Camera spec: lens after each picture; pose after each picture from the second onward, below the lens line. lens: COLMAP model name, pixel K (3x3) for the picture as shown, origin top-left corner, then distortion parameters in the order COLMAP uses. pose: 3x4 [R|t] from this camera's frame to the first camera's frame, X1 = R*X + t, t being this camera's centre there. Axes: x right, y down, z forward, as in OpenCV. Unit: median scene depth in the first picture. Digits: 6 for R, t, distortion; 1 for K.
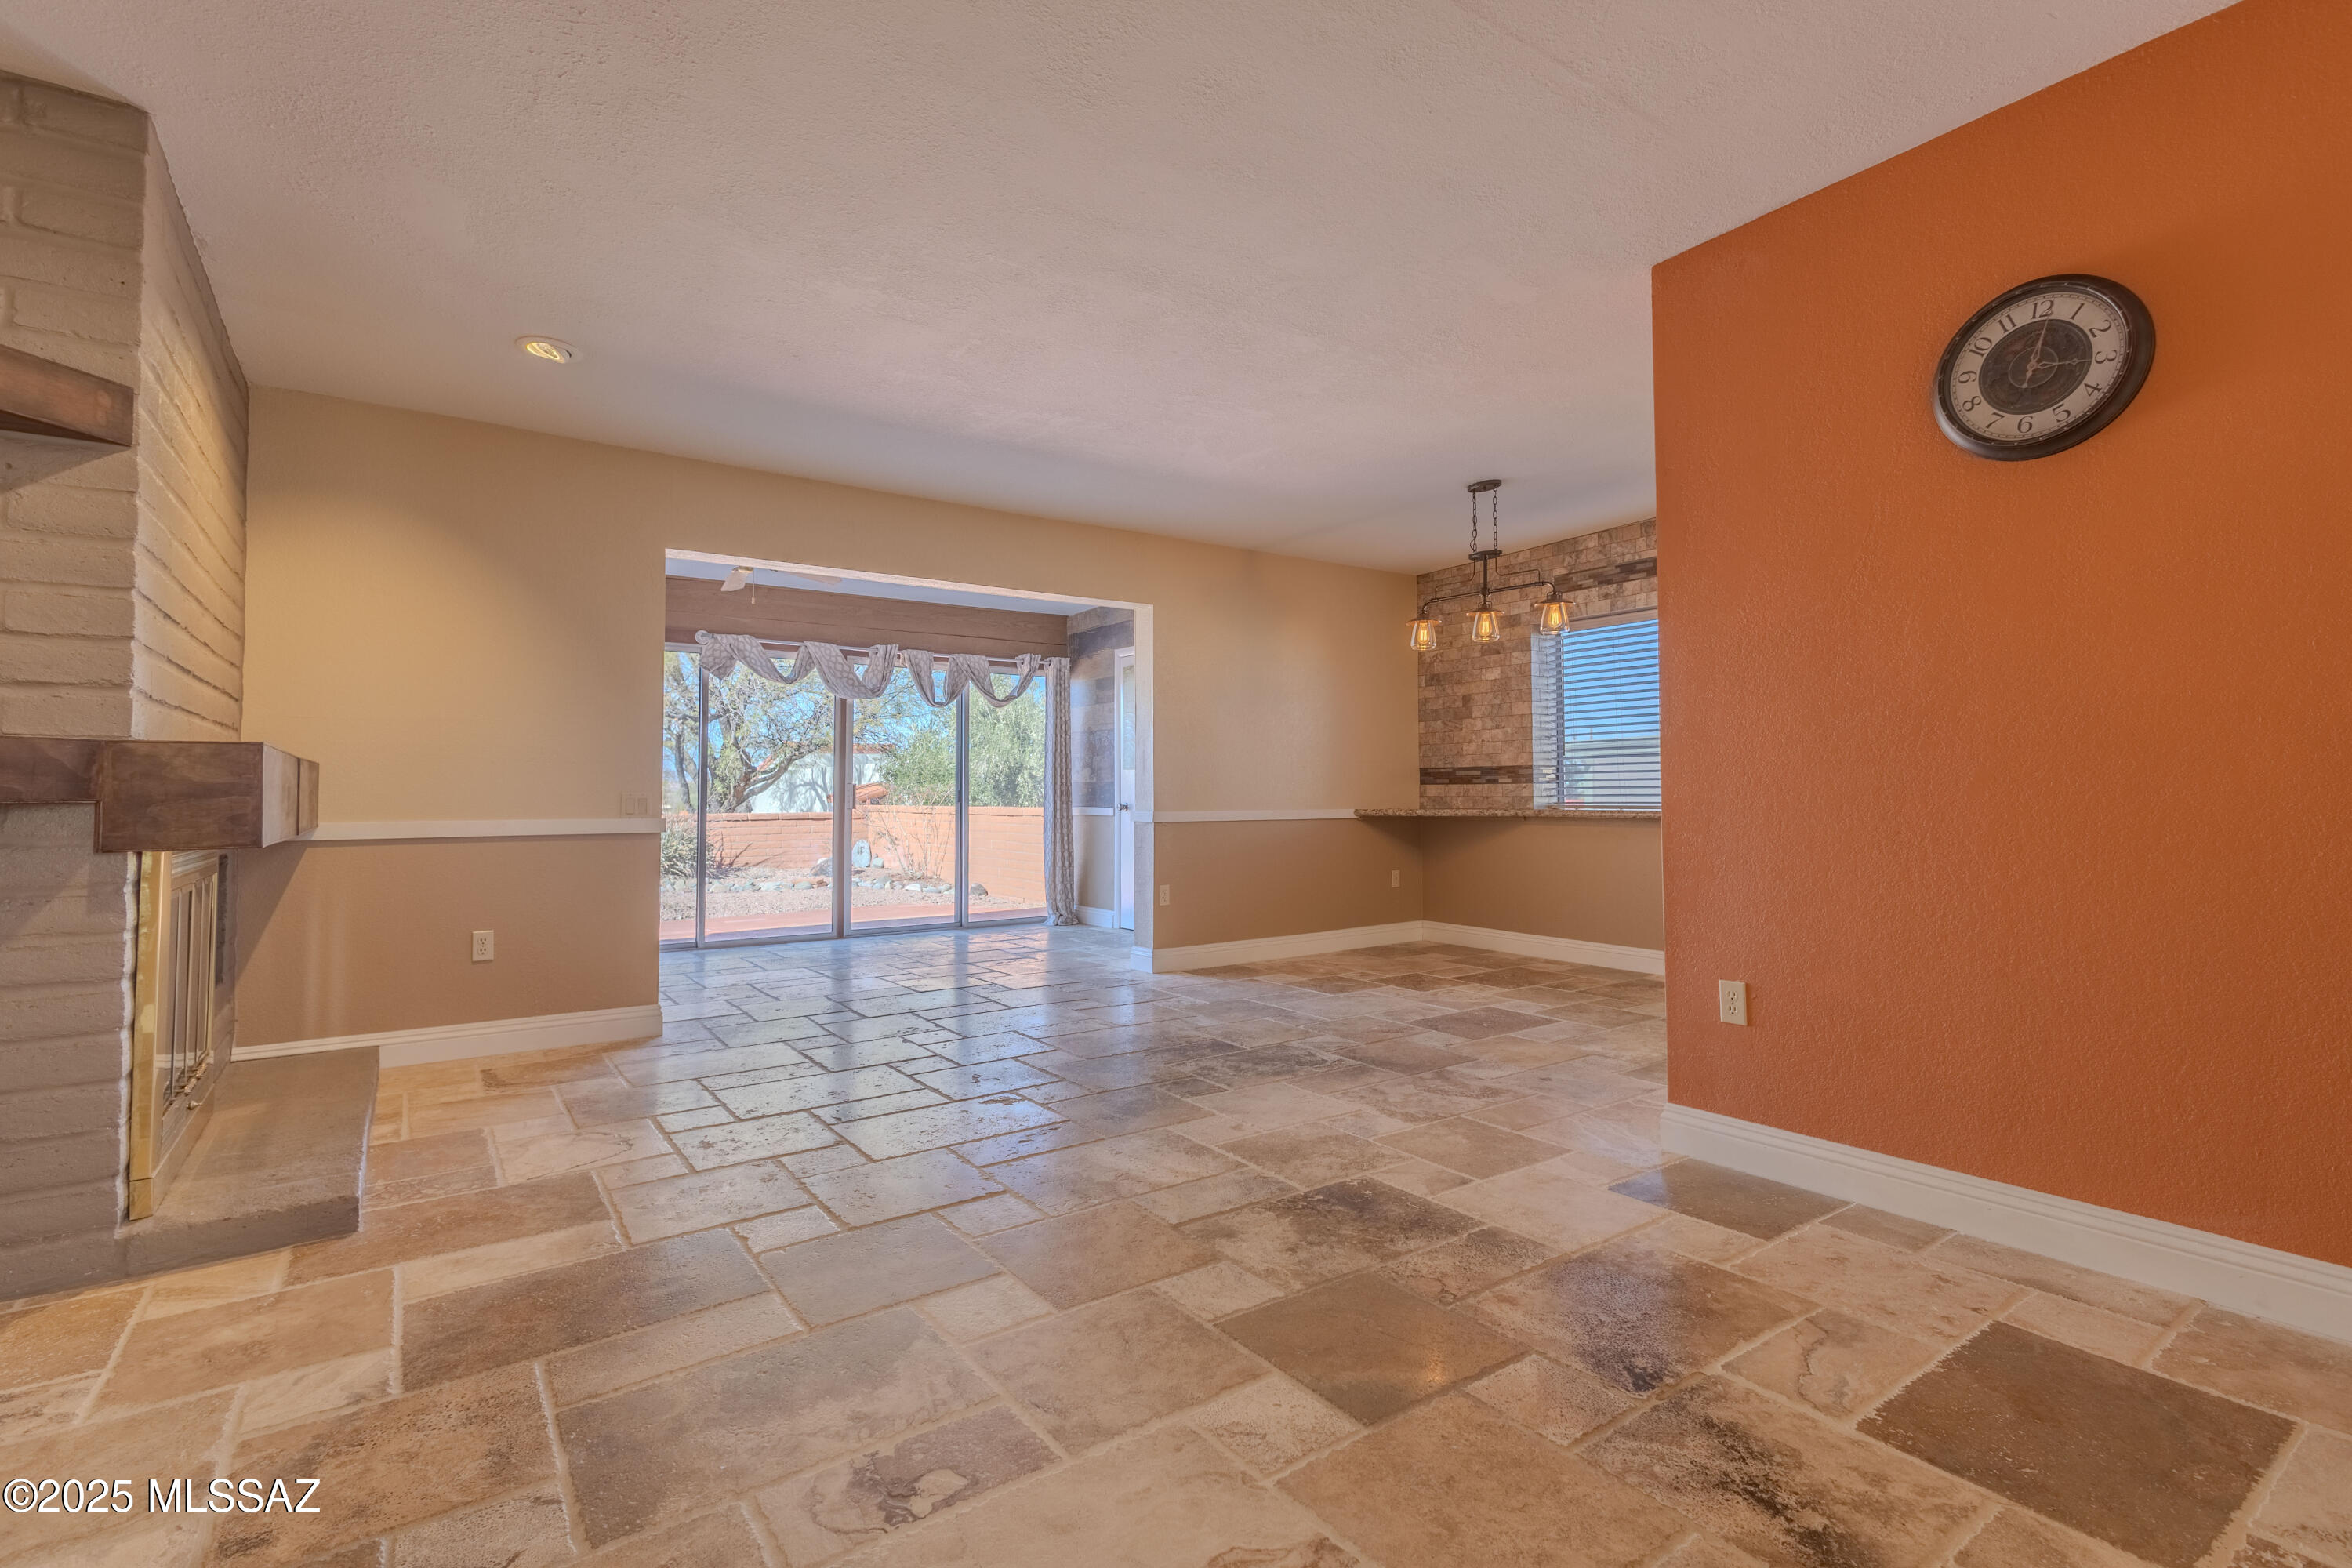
lens RADIAL K [[1076.6, 0, 1182.6], [0, 1076.6, 785.6], [0, 0, 1]] dist [0.016409, 0.000363]
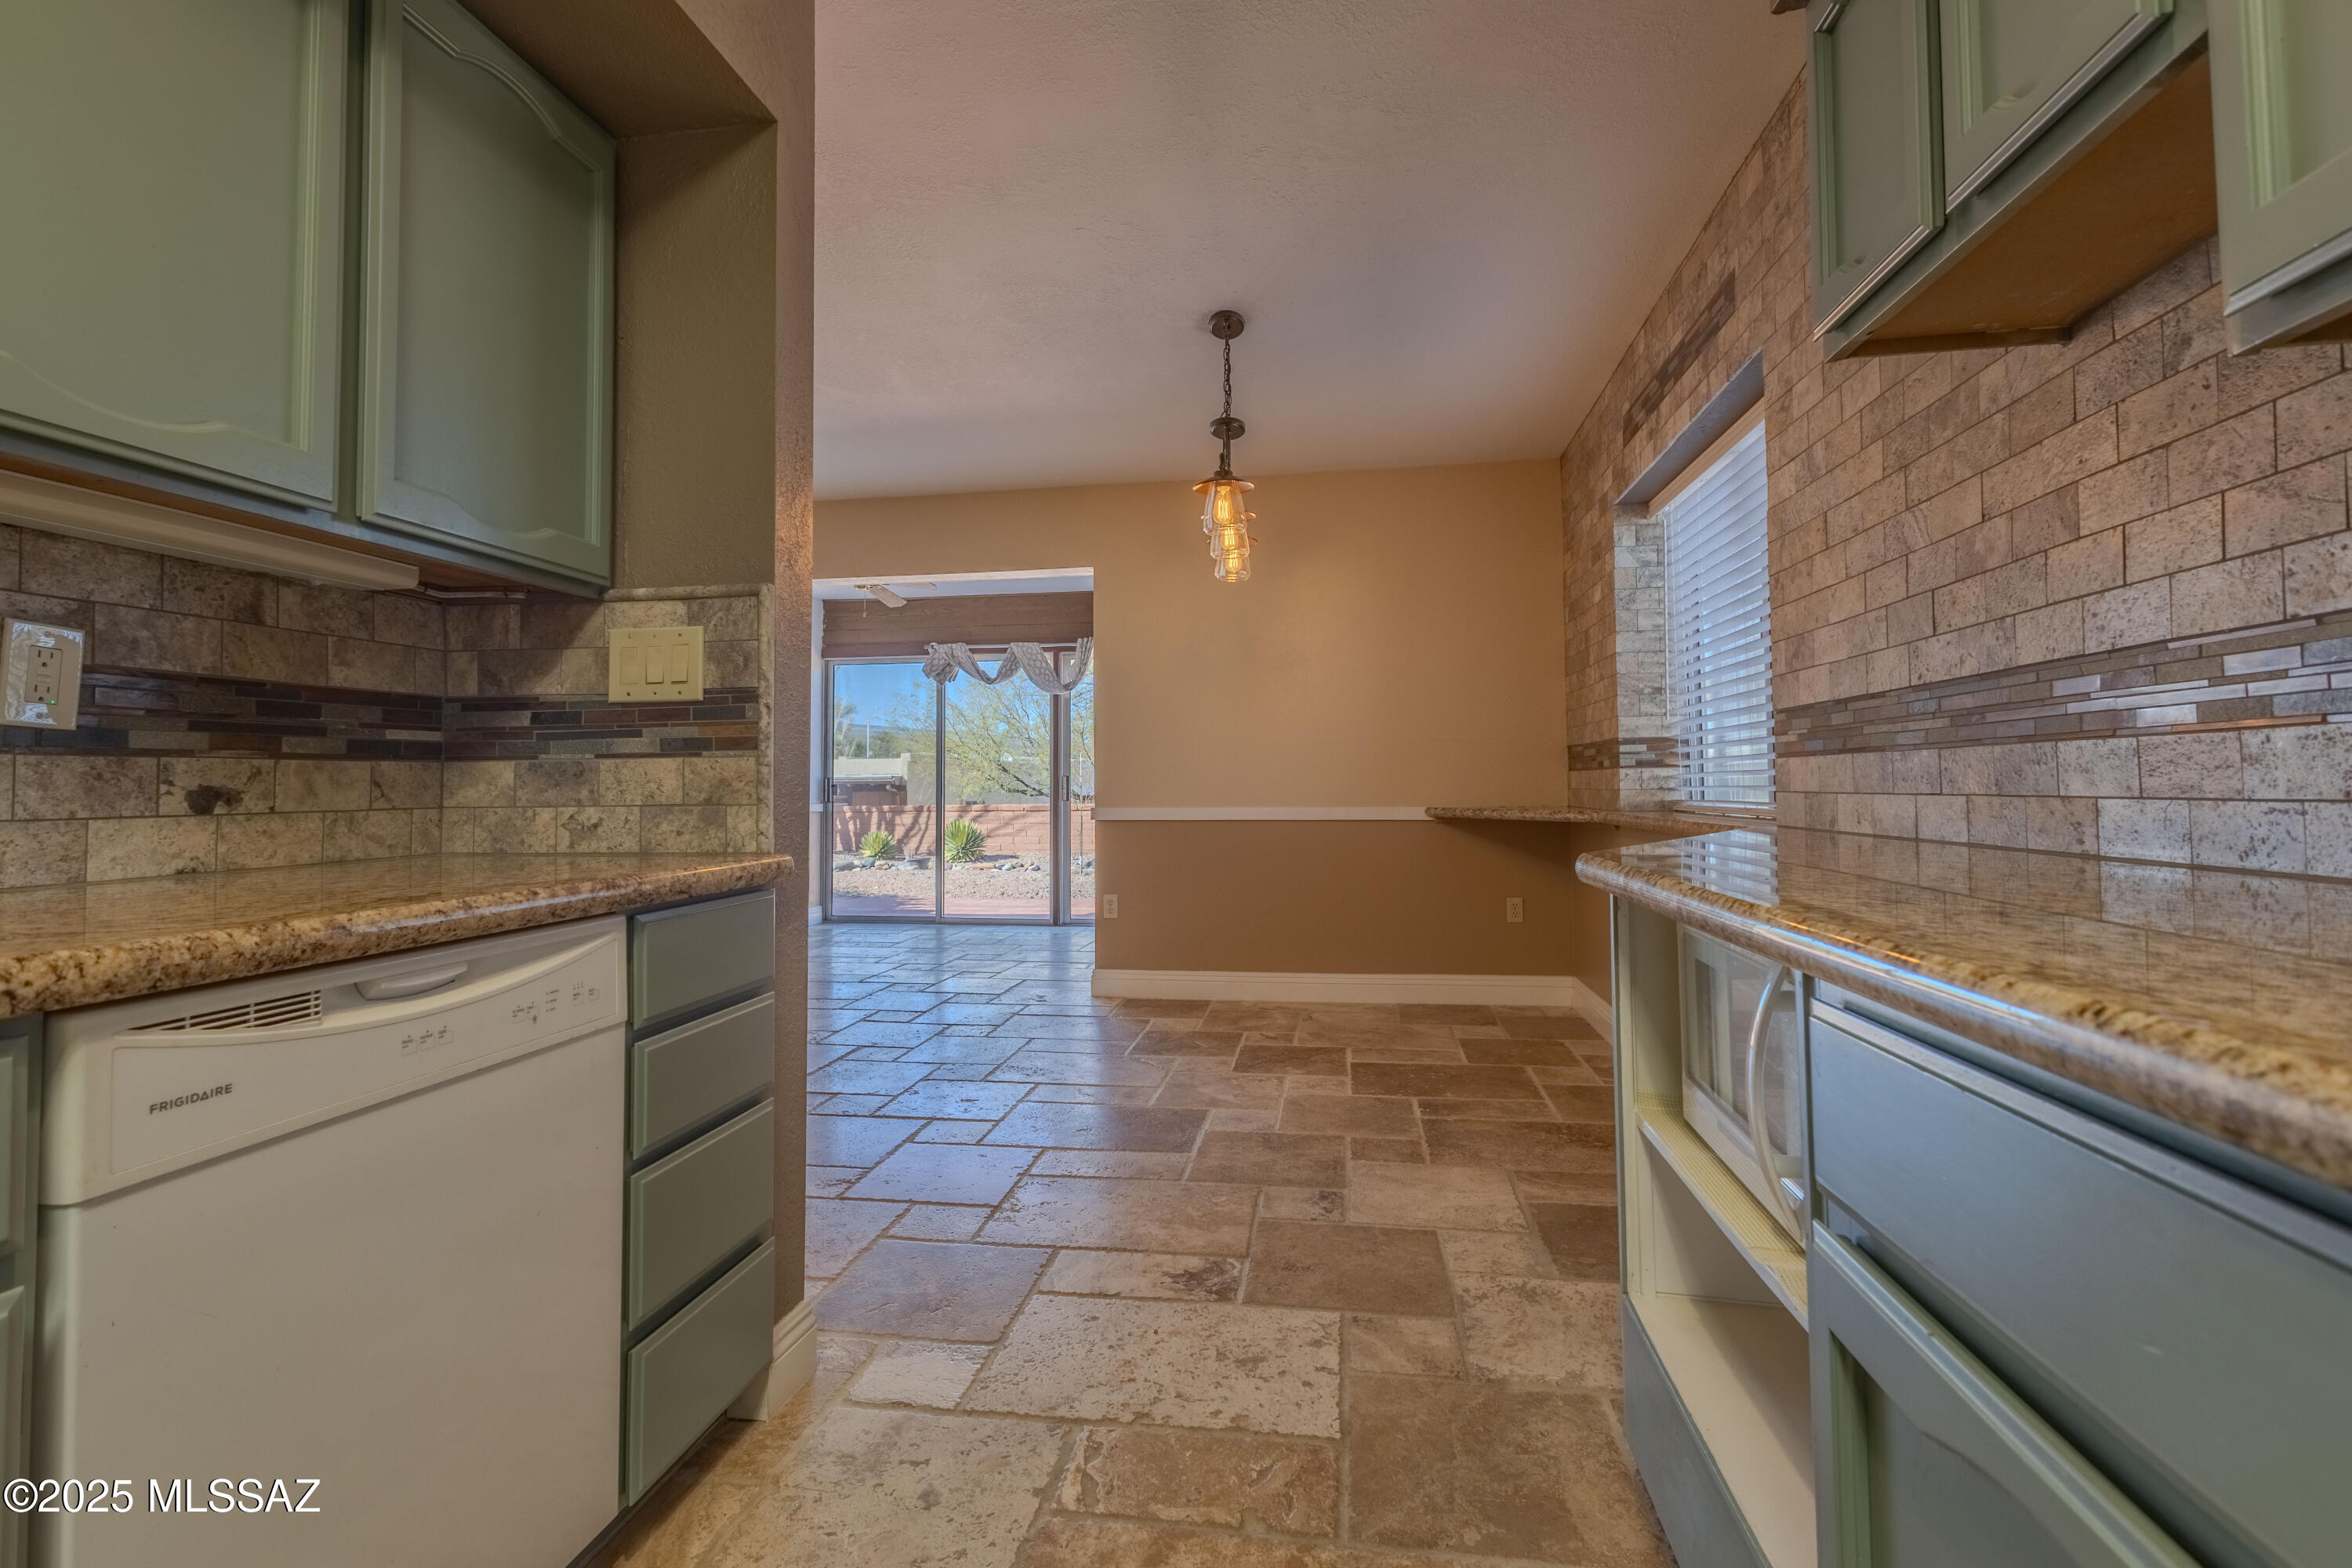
lens RADIAL K [[1076.6, 0, 1175.3], [0, 1076.6, 760.2], [0, 0, 1]] dist [0.016409, 0.000363]
pose [[0.713529, -0.018433, -0.700383, 0.453885], [0.009311, 0.999815, -0.016828, 0.001261], [0.700564, 0.005486, 0.713569, 0.317450]]
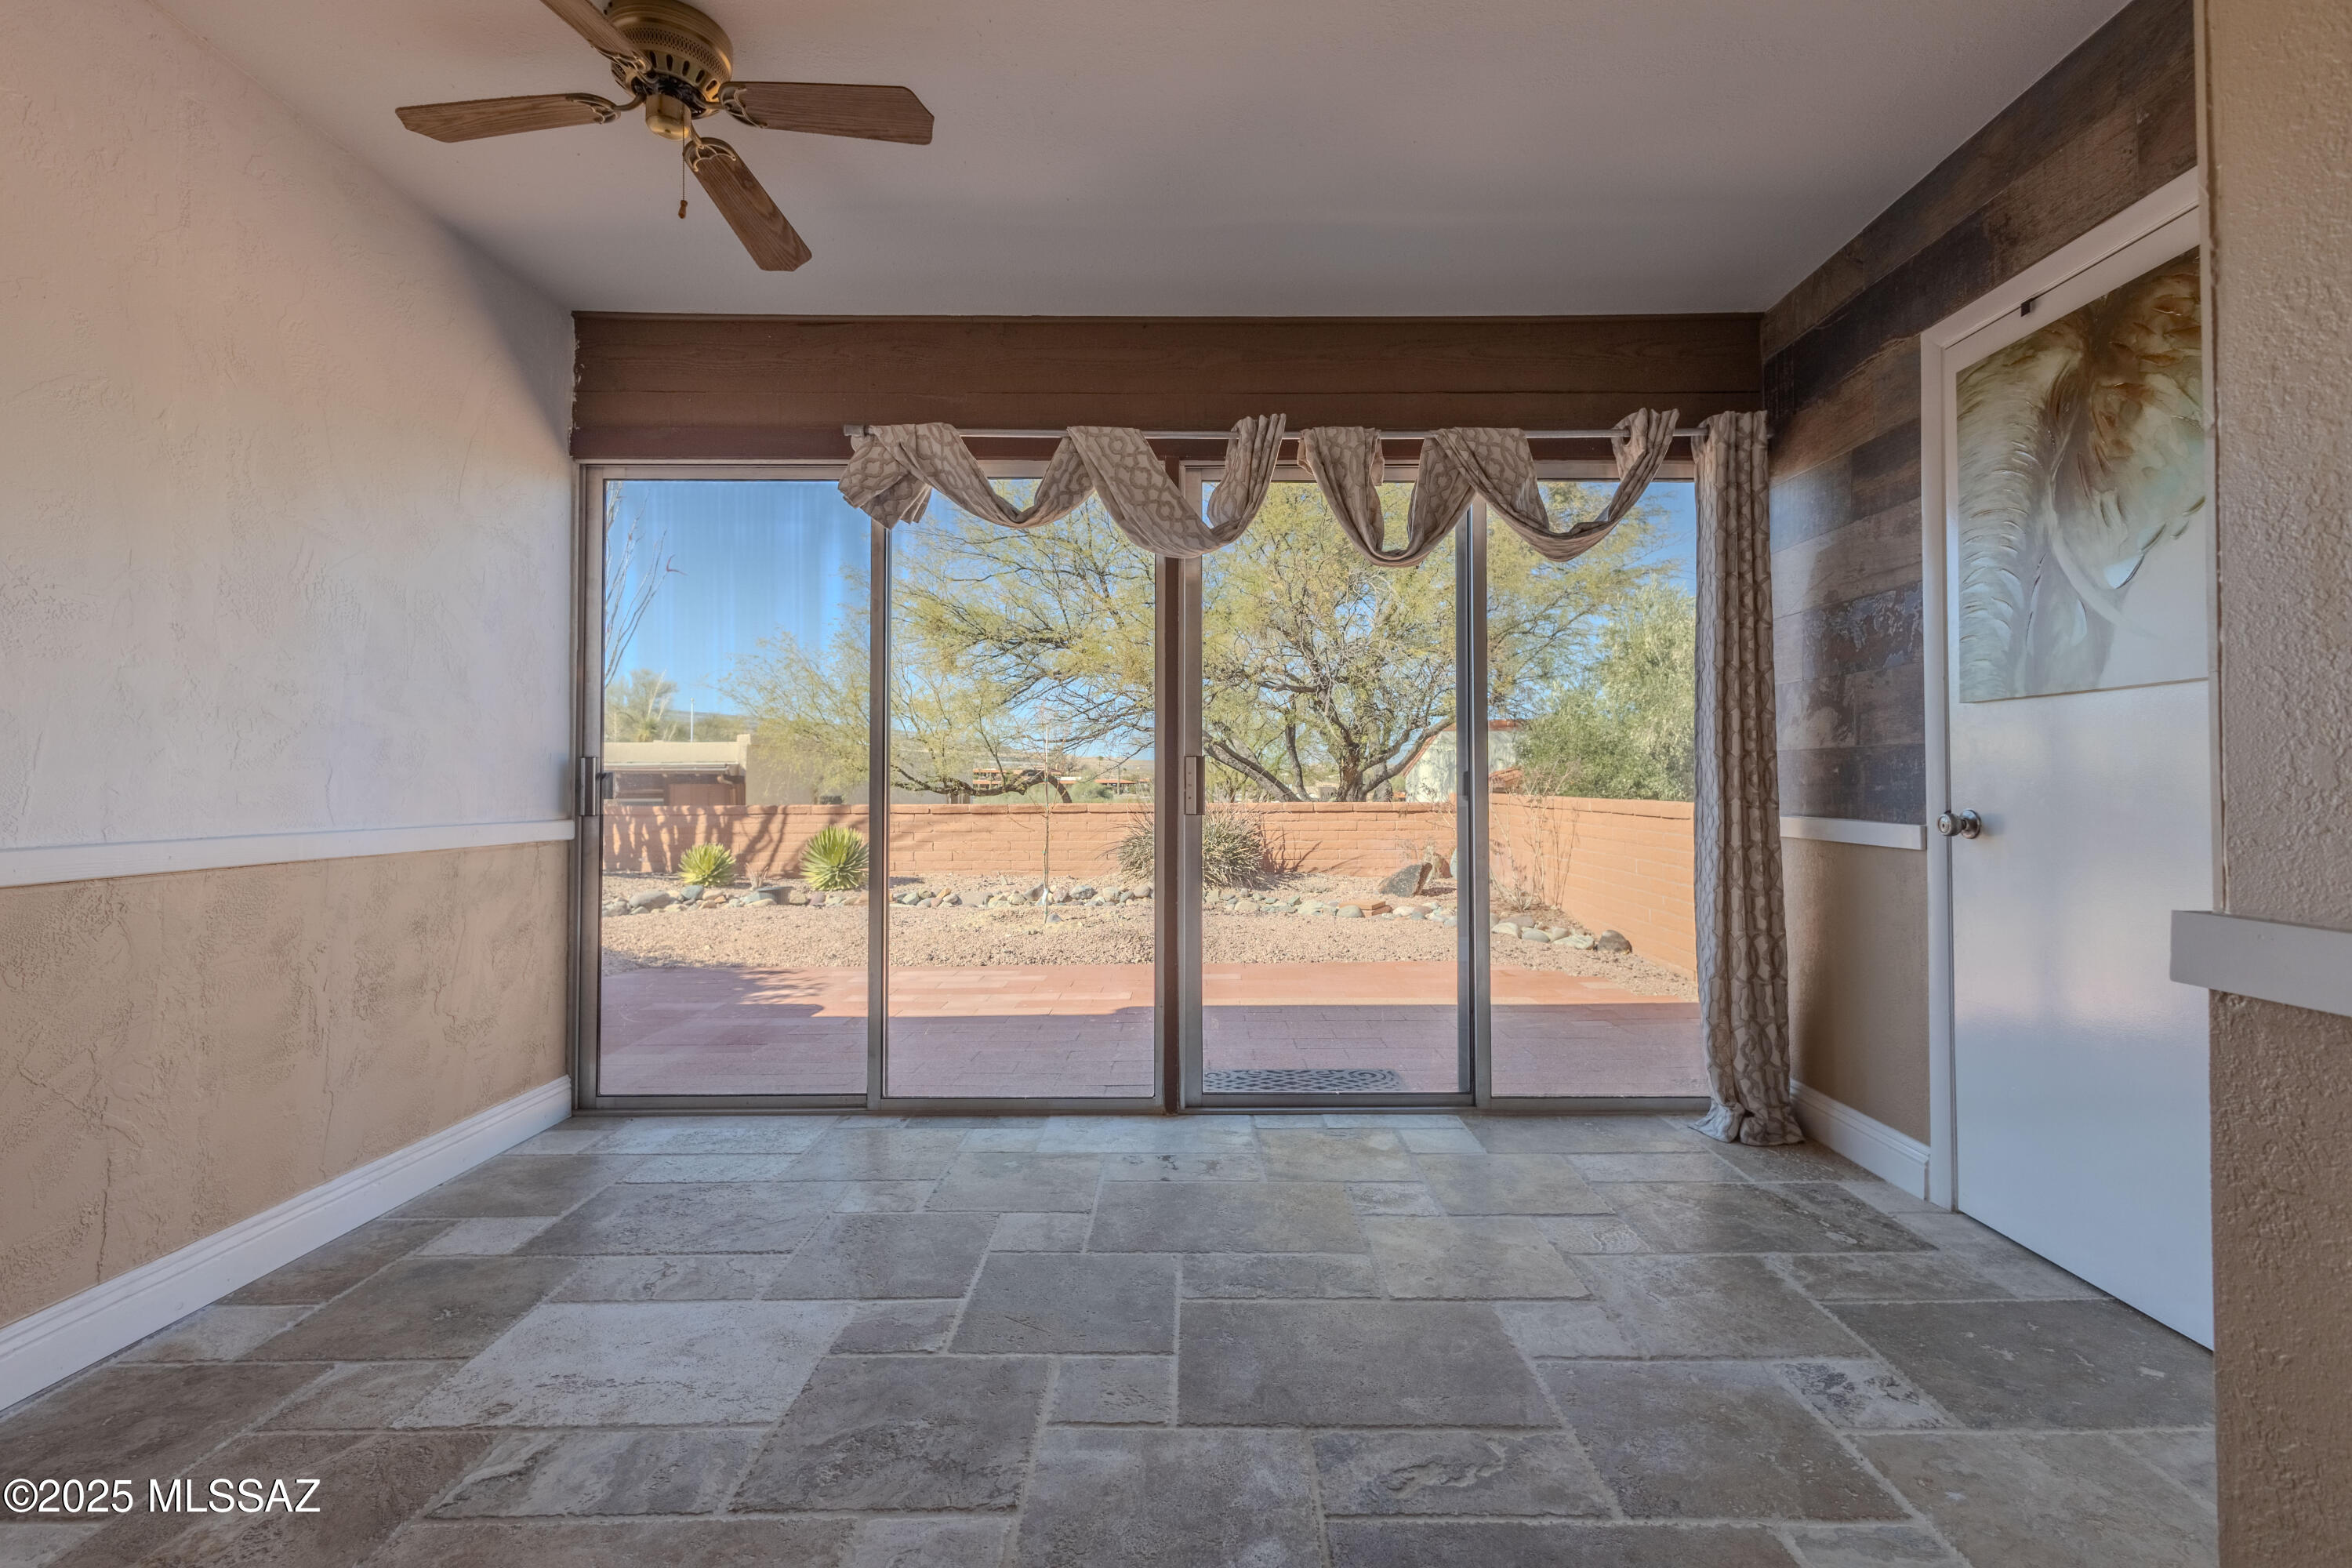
lens RADIAL K [[1076.6, 0, 1193.3], [0, 1076.6, 753.0], [0, 0, 1]] dist [0.016409, 0.000363]
pose [[0.814396, -0.012664, -0.580171, -0.052798], [0.004505, 0.999870, -0.015501, 0.003279], [0.580292, 0.010010, 0.814347, 0.604910]]
